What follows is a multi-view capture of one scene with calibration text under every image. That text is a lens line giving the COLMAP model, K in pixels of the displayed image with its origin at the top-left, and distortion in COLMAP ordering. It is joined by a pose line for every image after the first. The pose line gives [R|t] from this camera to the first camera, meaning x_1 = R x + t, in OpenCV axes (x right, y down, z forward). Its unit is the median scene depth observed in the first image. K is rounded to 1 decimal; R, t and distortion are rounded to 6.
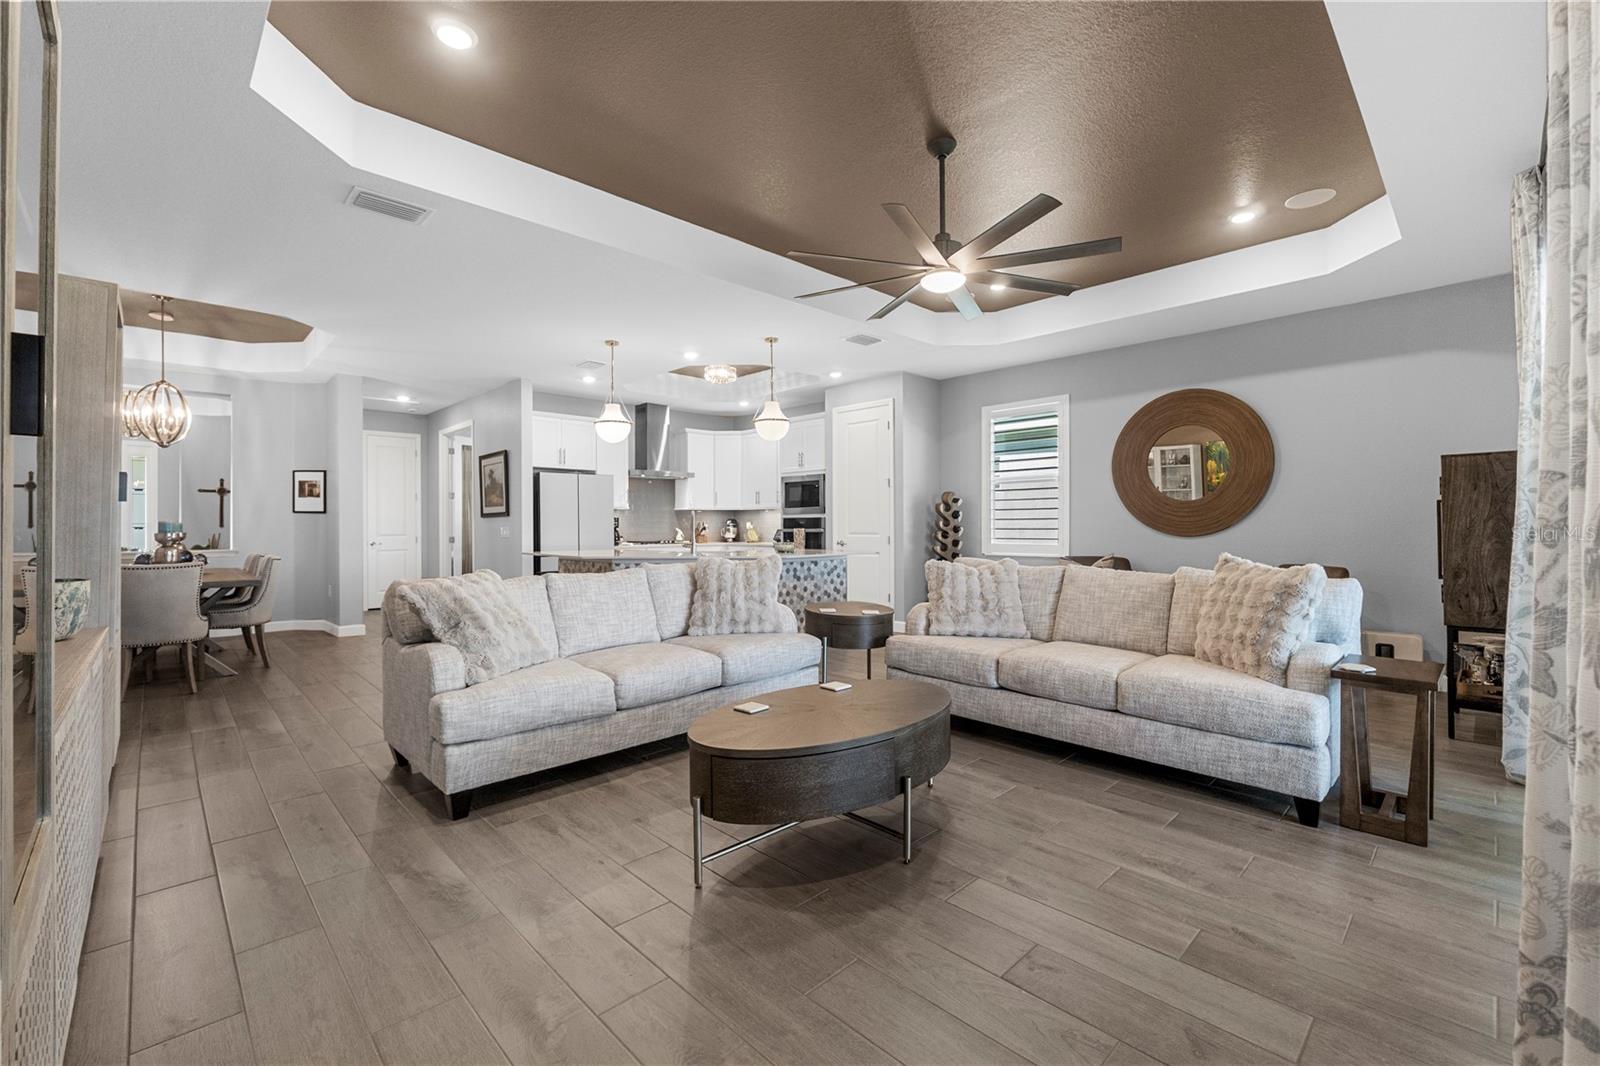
lens RADIAL K [[669.7, 0, 801.3], [0, 669.7, 521.6], [0, 0, 1]] dist [-0.000918, 0.000106]
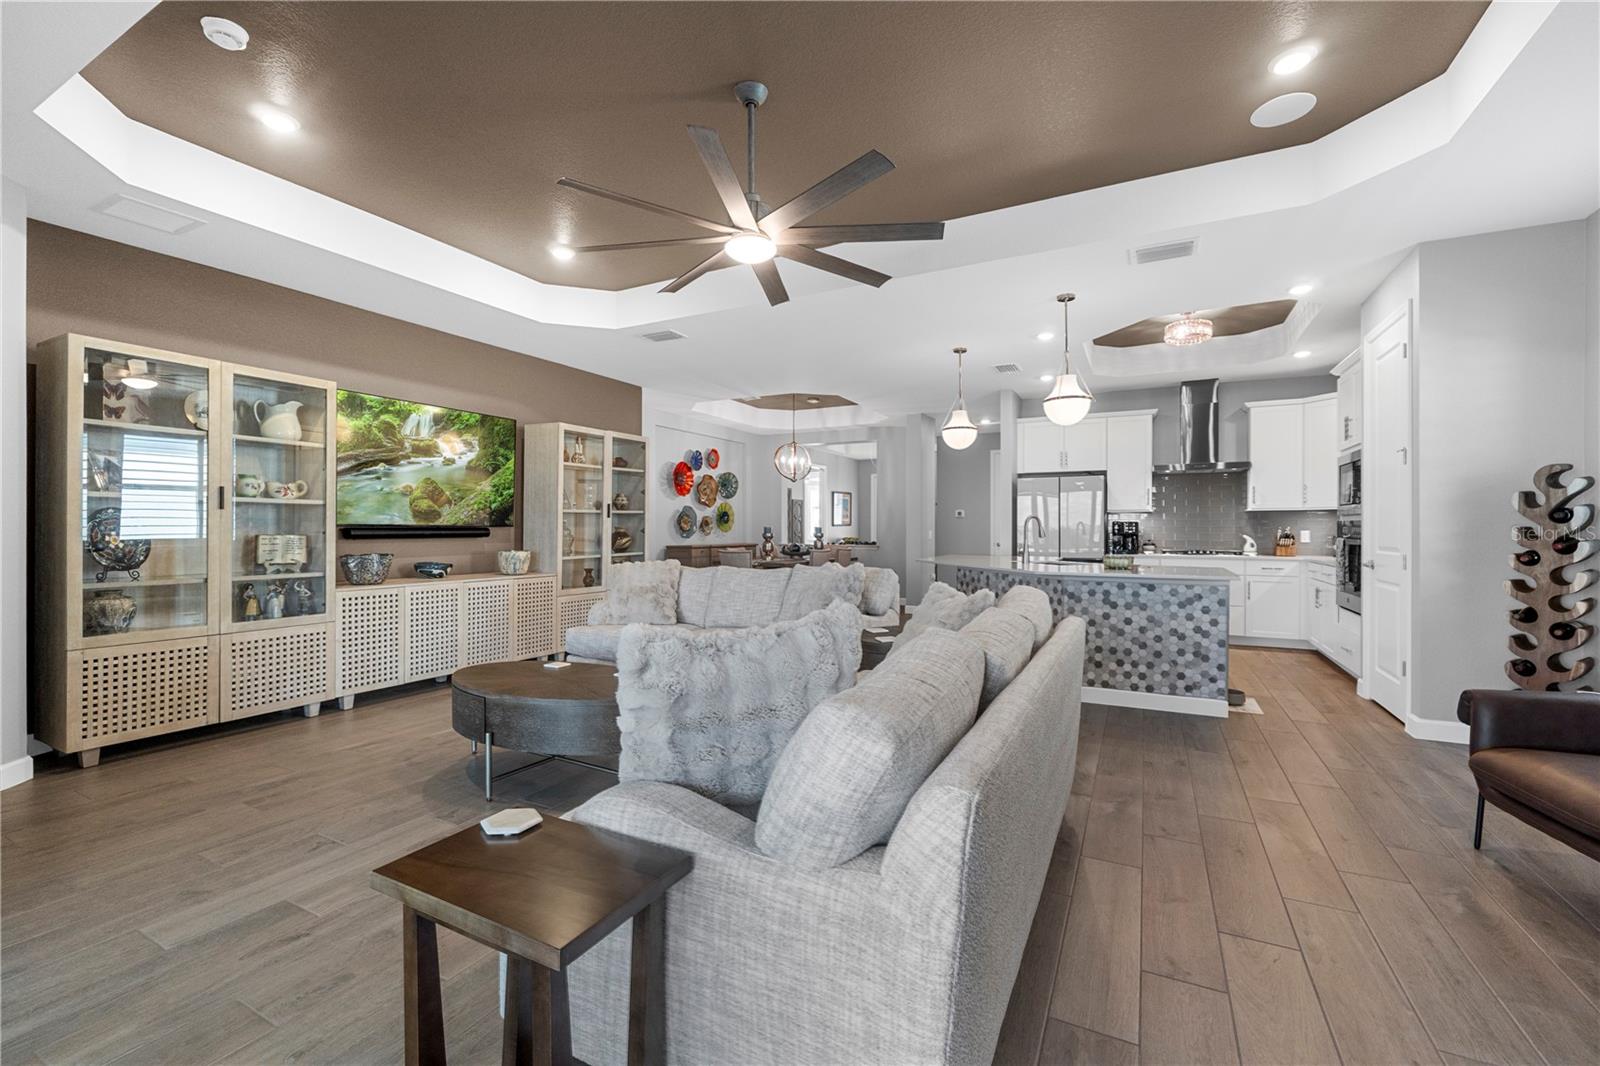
lens RADIAL K [[669.7, 0, 801.4], [0, 669.7, 532.8], [0, 0, 1]] dist [-0.000918, 0.000106]
pose [[0.313633, 0.009852, -0.949493, 0.418059], [0.001248, 0.999941, 0.010788, -0.001923], [0.949544, -0.004568, 0.313602, 0.317645]]
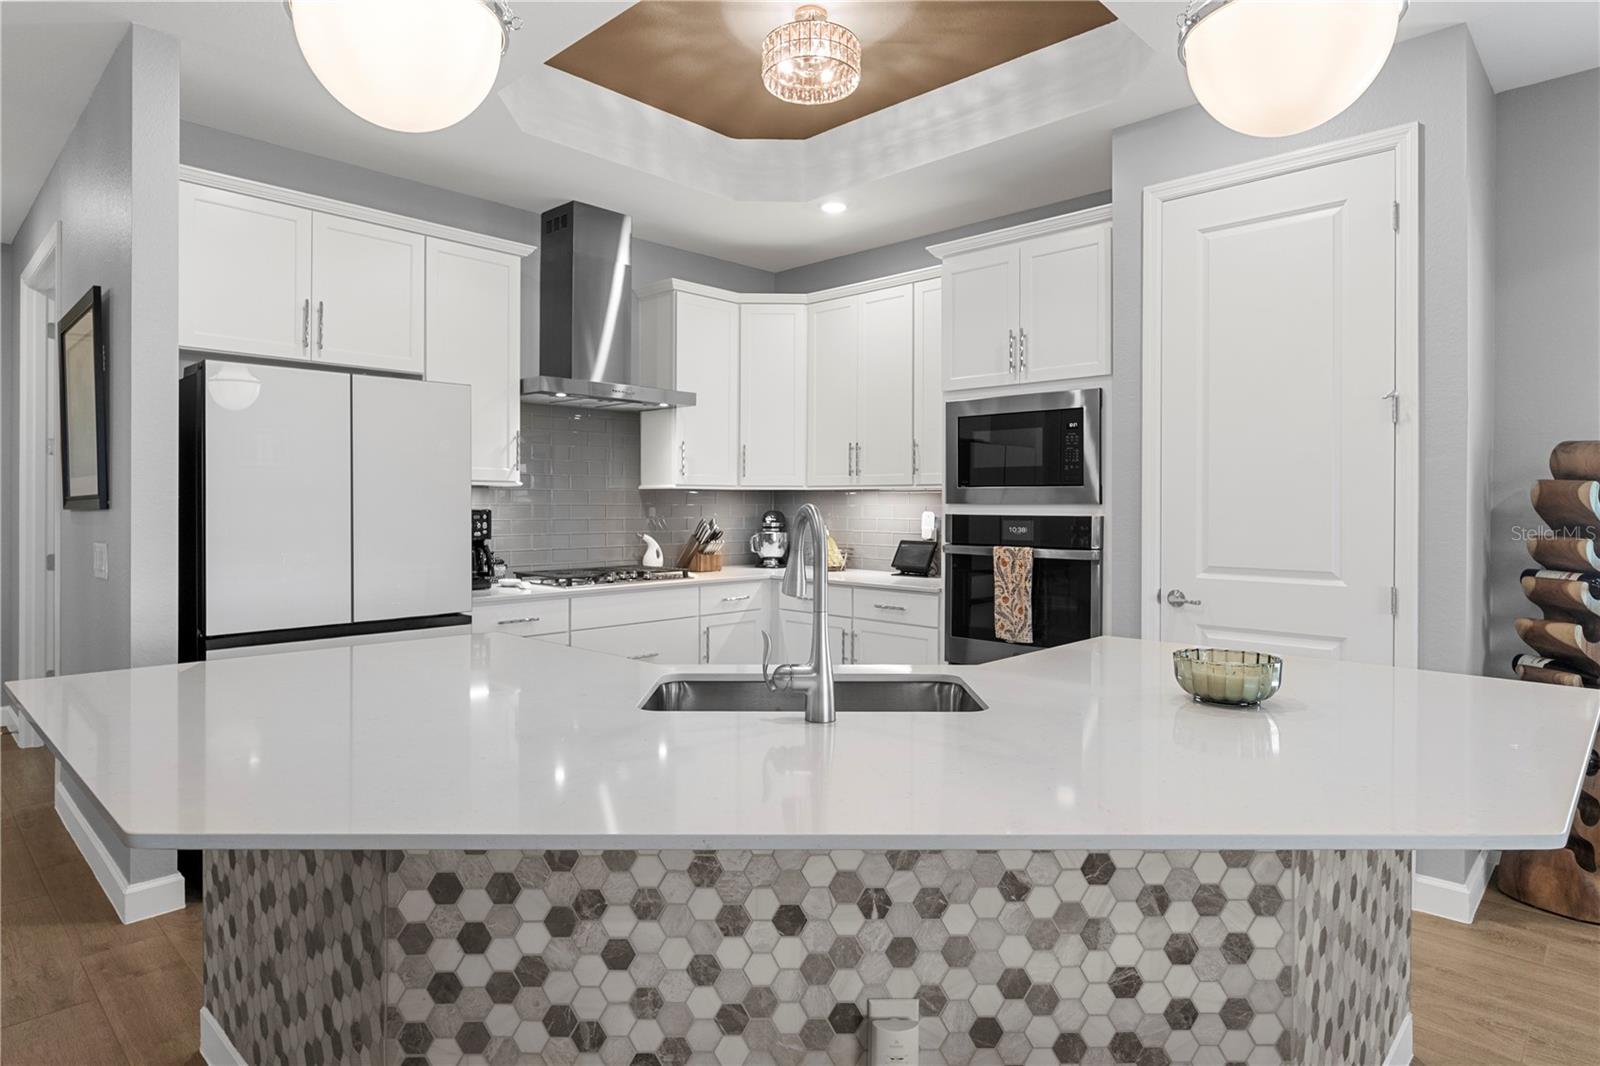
lens RADIAL K [[894.5, 0, 809.2], [0, 894.5, 507.1], [0, 0, 1]] dist [-0.003802, -0.000359]
pose [[0.998792, 0.008238, 0.048447, -0.128352], [-0.008609, 0.999935, 0.007443, -0.012444], [-0.048382, -0.007852, 0.998798, 0.523669]]
